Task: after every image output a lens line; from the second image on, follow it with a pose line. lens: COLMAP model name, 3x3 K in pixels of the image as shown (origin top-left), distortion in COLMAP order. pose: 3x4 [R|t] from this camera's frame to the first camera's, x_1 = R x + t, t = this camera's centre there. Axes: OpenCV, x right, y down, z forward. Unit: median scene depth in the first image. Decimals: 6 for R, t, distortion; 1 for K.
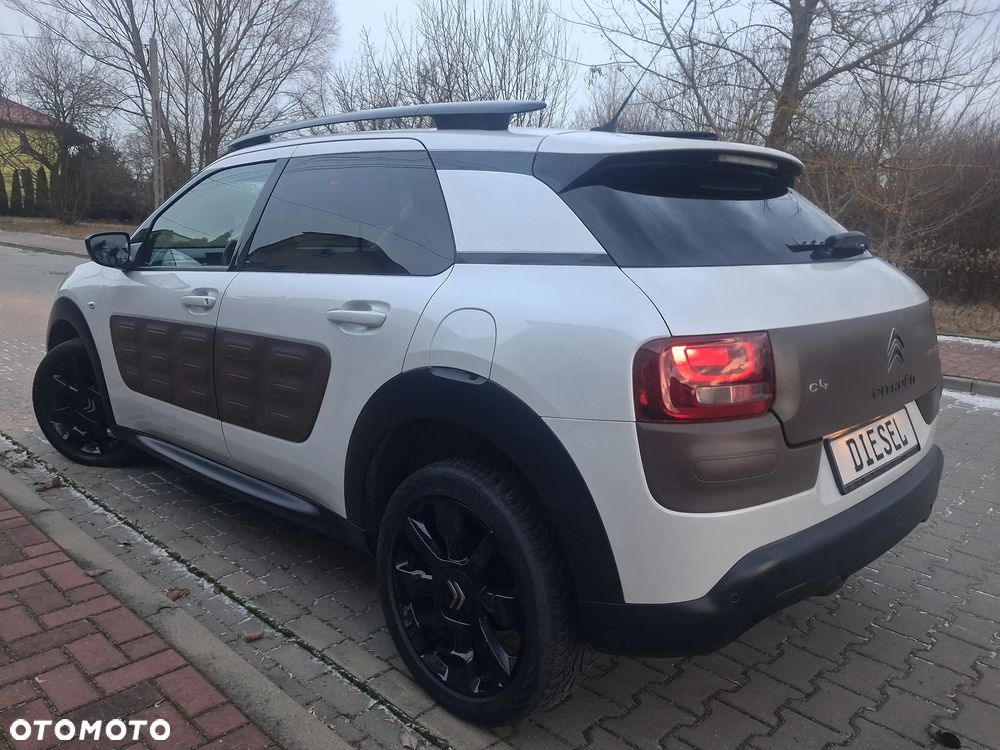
lens RADIAL K [[800.0, 0, 492.5], [0, 800.0, 380.2], [0, 0, 1]] dist [0.011909, -0.014764]
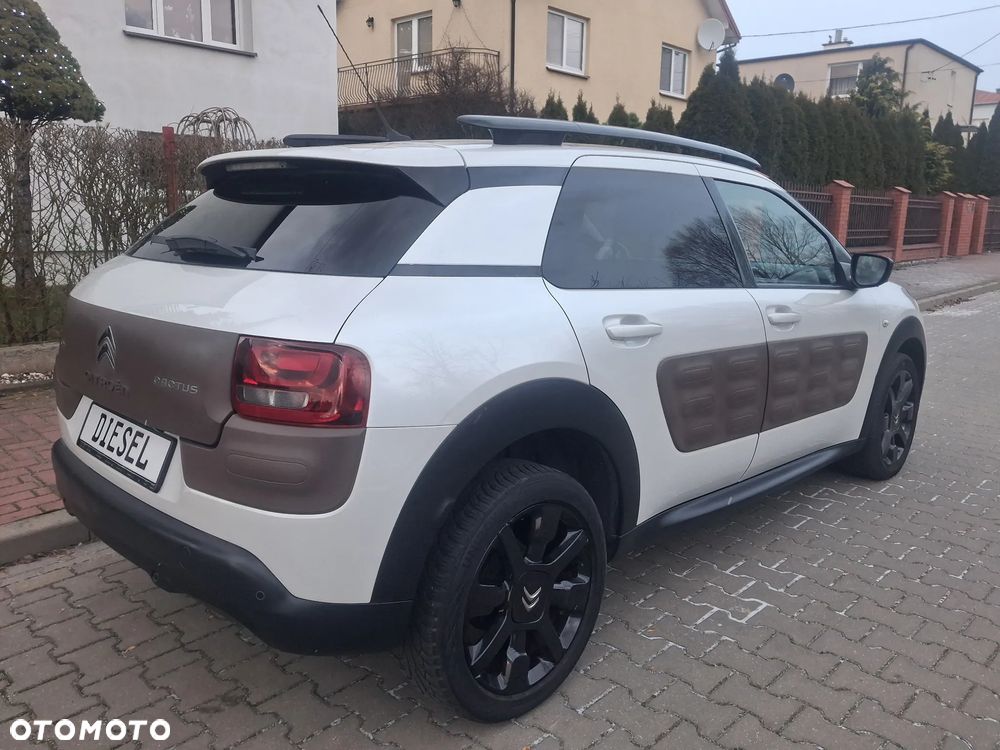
lens RADIAL K [[800.0, 0, 514.2], [0, 800.0, 376.3], [0, 0, 1]] dist [0.011909, -0.014764]
pose [[0.000786, 0.182139, -0.983272, 1.353908], [-0.216320, 0.960022, 0.177659, -0.265052], [0.976322, 0.212562, 0.040155, 1.319608]]
